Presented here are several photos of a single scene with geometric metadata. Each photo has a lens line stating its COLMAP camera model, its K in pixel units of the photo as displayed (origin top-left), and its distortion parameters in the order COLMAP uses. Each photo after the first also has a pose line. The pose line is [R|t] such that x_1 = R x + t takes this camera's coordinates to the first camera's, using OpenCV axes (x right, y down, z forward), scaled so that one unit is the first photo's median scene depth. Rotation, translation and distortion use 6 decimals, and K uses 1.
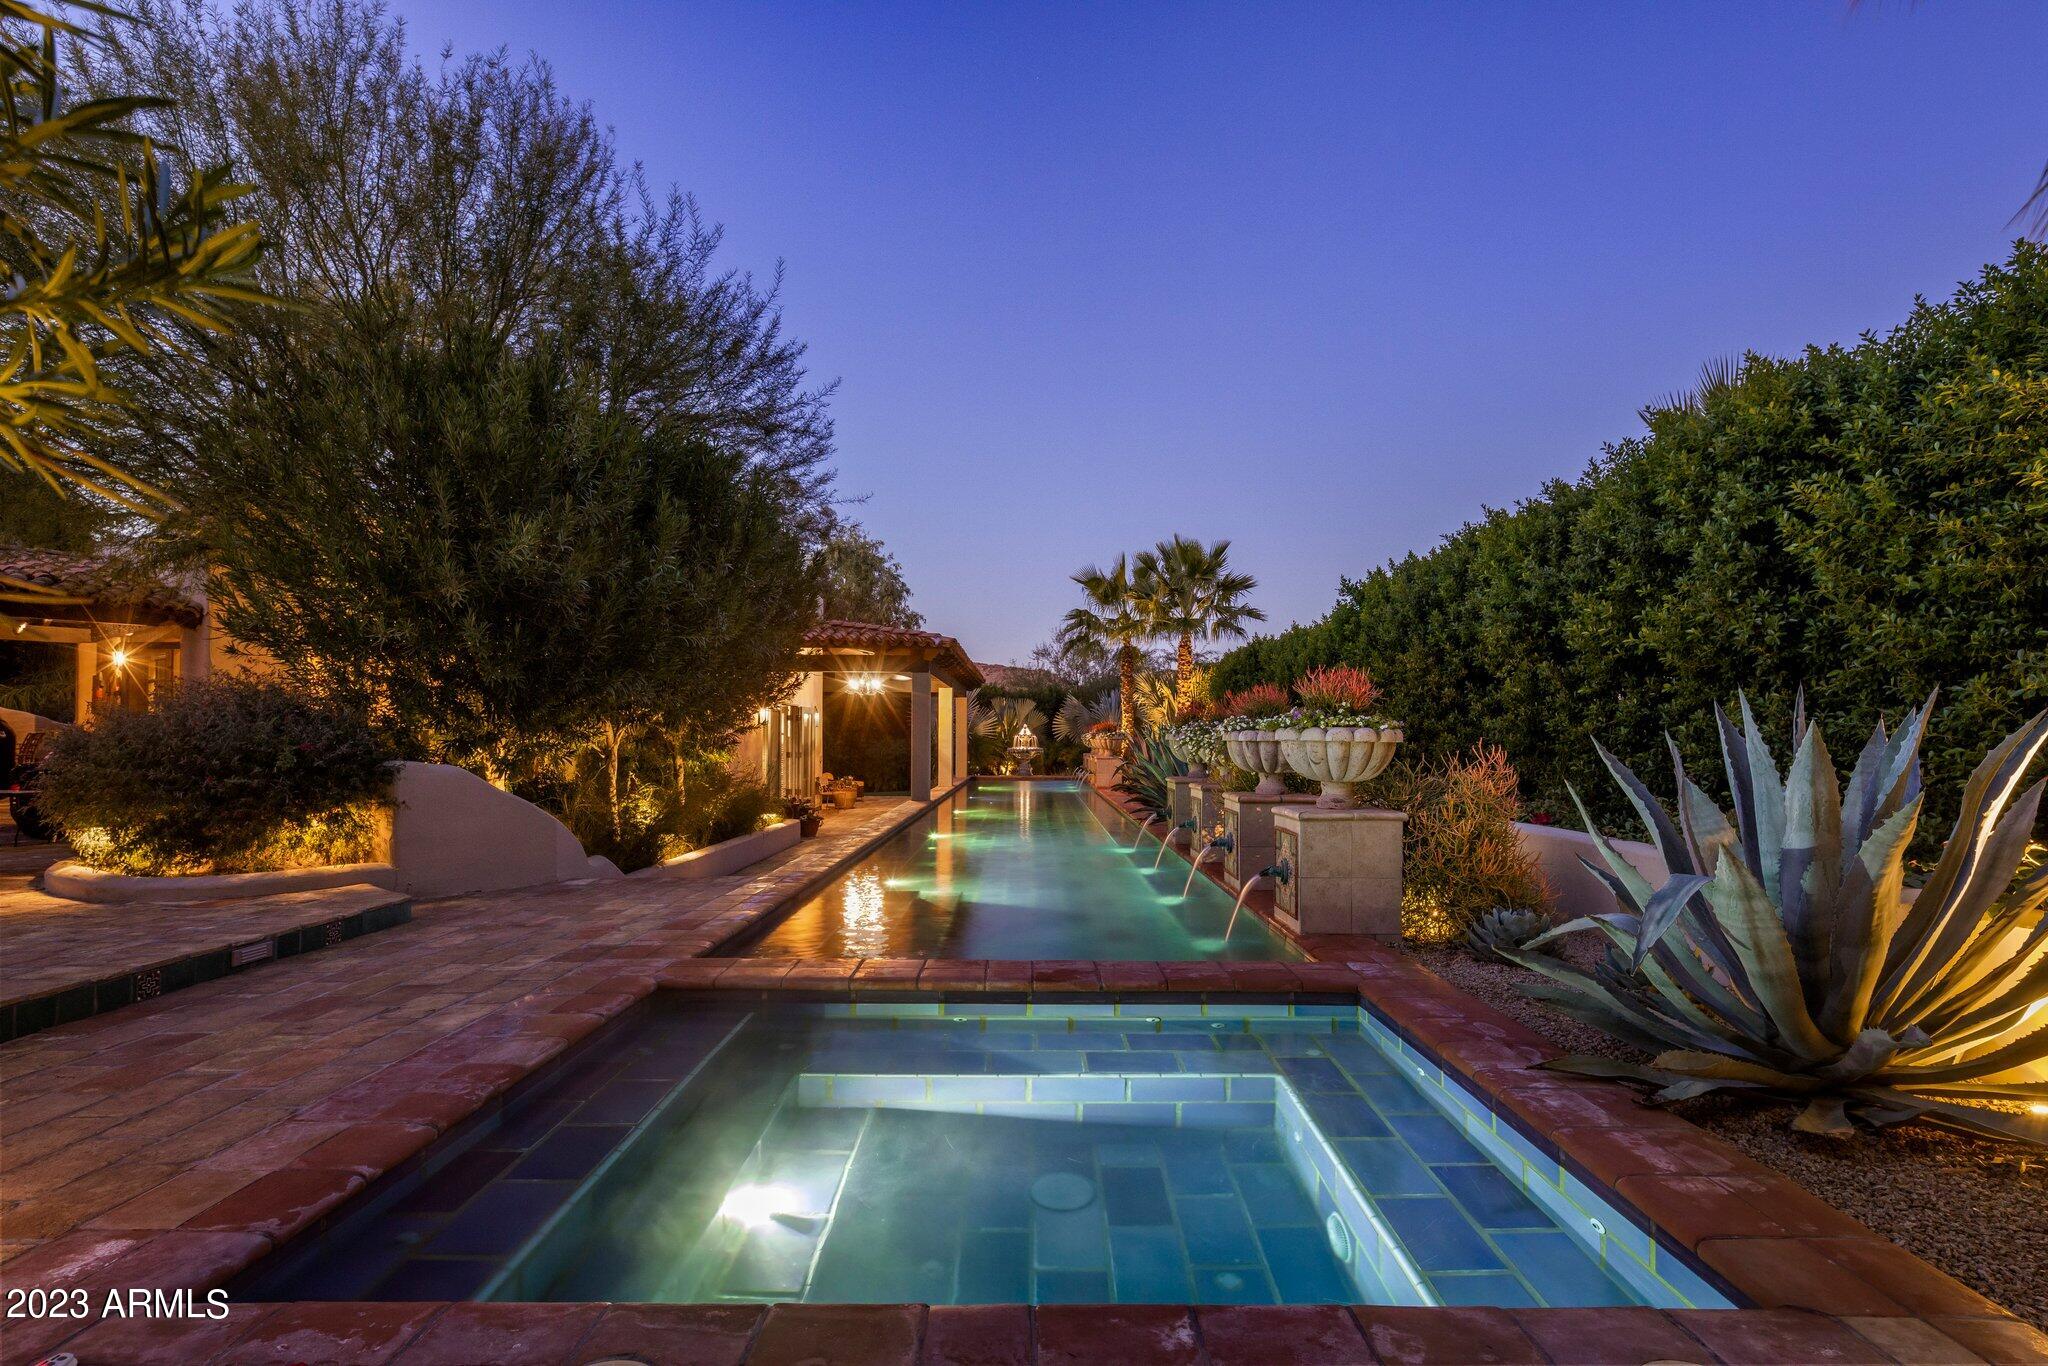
lens RADIAL K [[990.5, 0, 1026.4], [0, 990.5, 731.1], [0, 0, 1]] dist [0.000341, 0.000085]
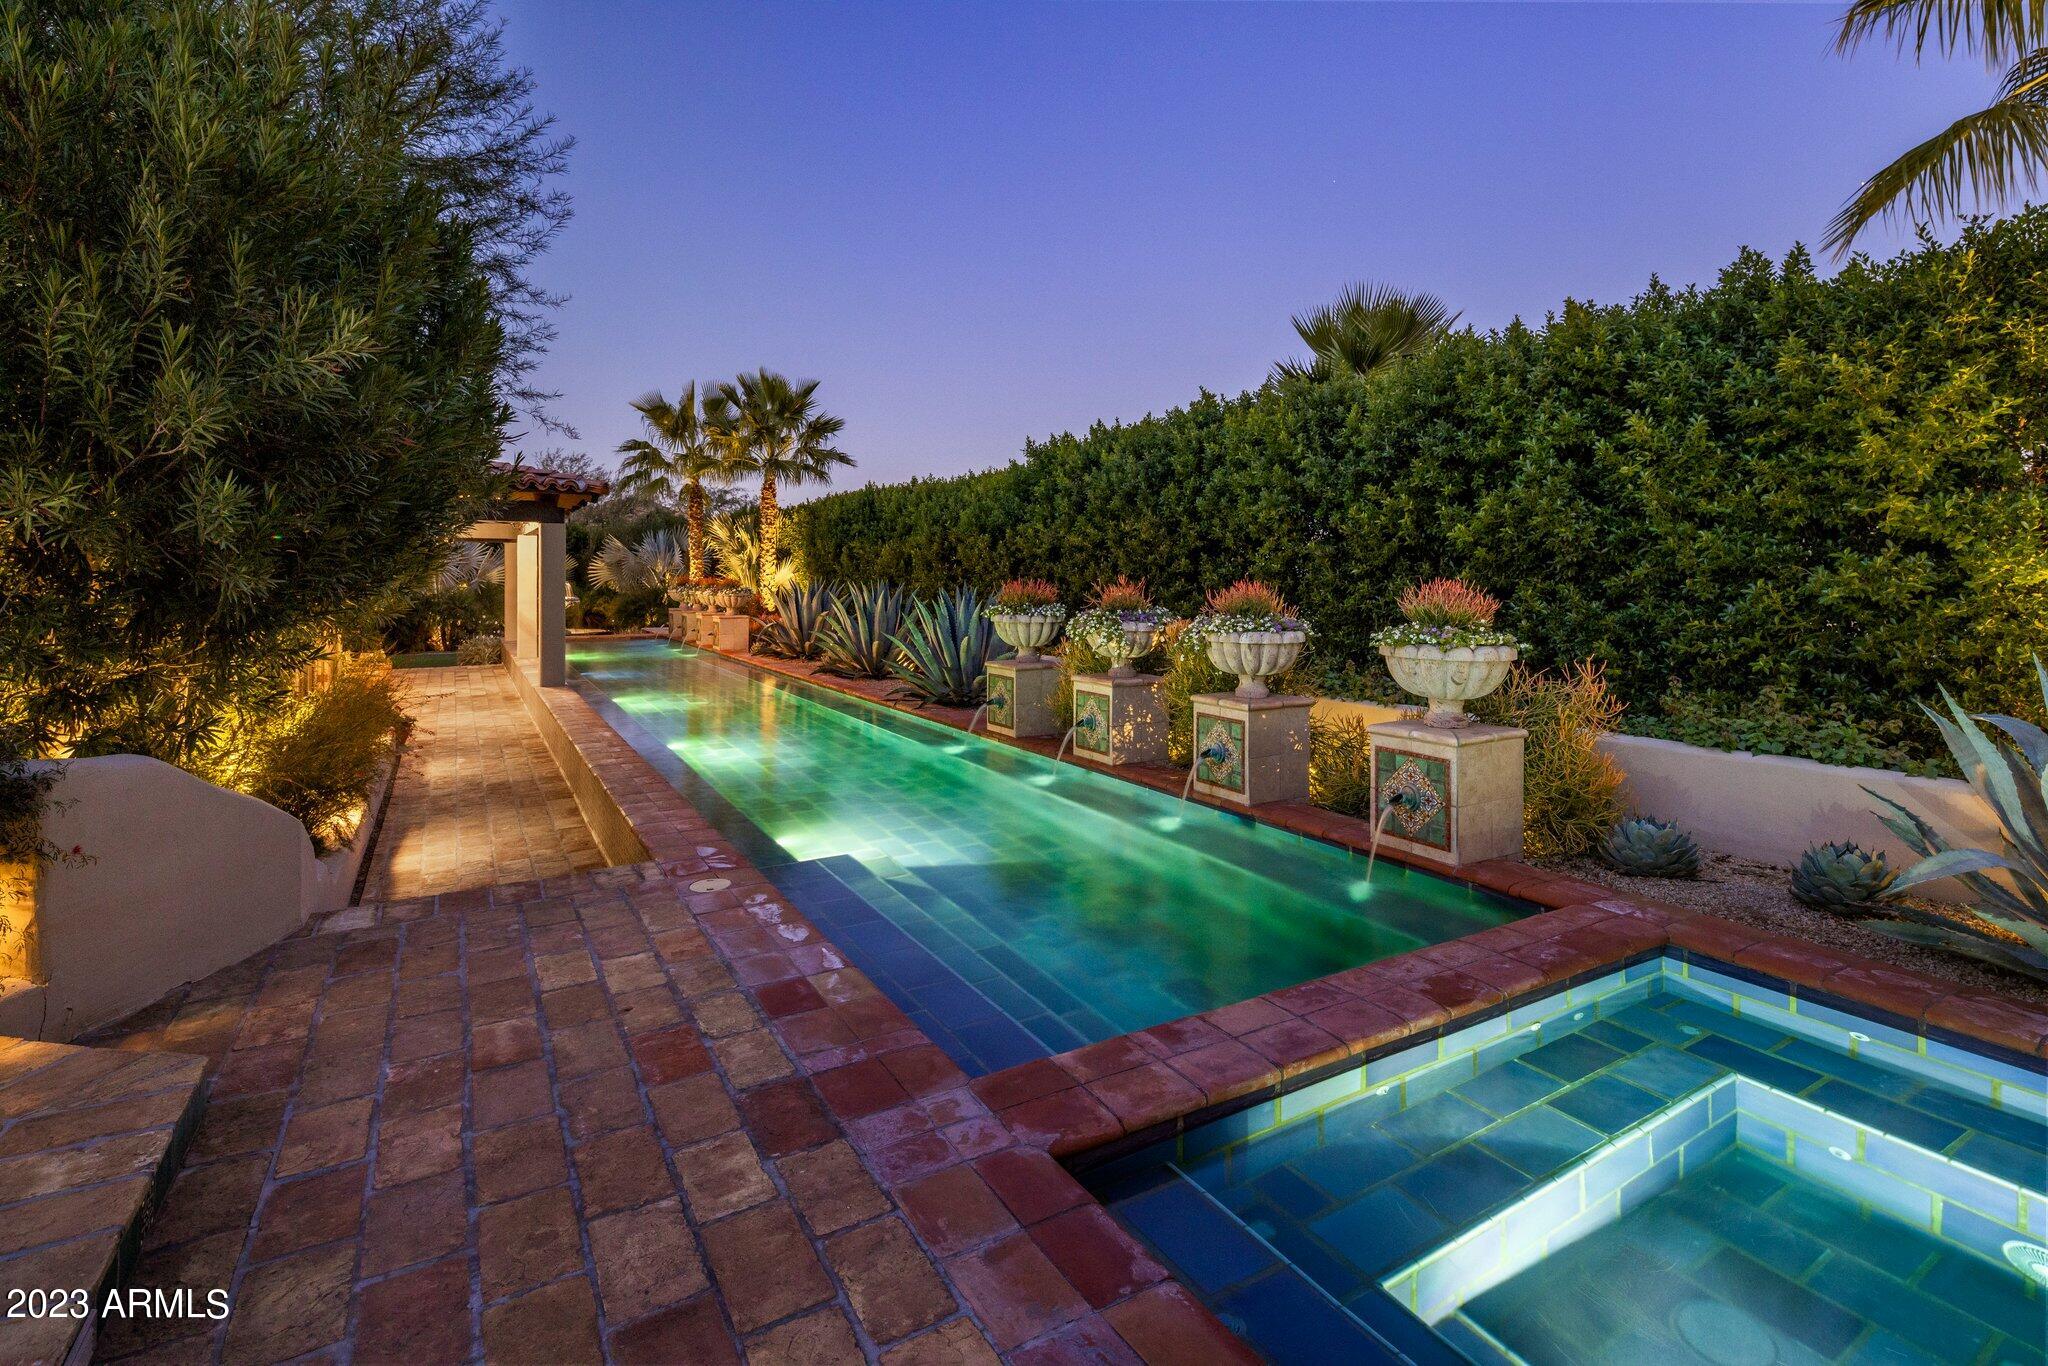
lens RADIAL K [[992.5, 0, 1024.2], [0, 992.5, 563.9], [0, 0, 1]] dist [-0.000665, -0.000175]
pose [[0.861075, 0.001522, 0.508475, -0.248918], [-0.001910, 0.999998, 0.000242, -0.037106], [-0.508474, -0.001180, 0.861076, 0.177031]]
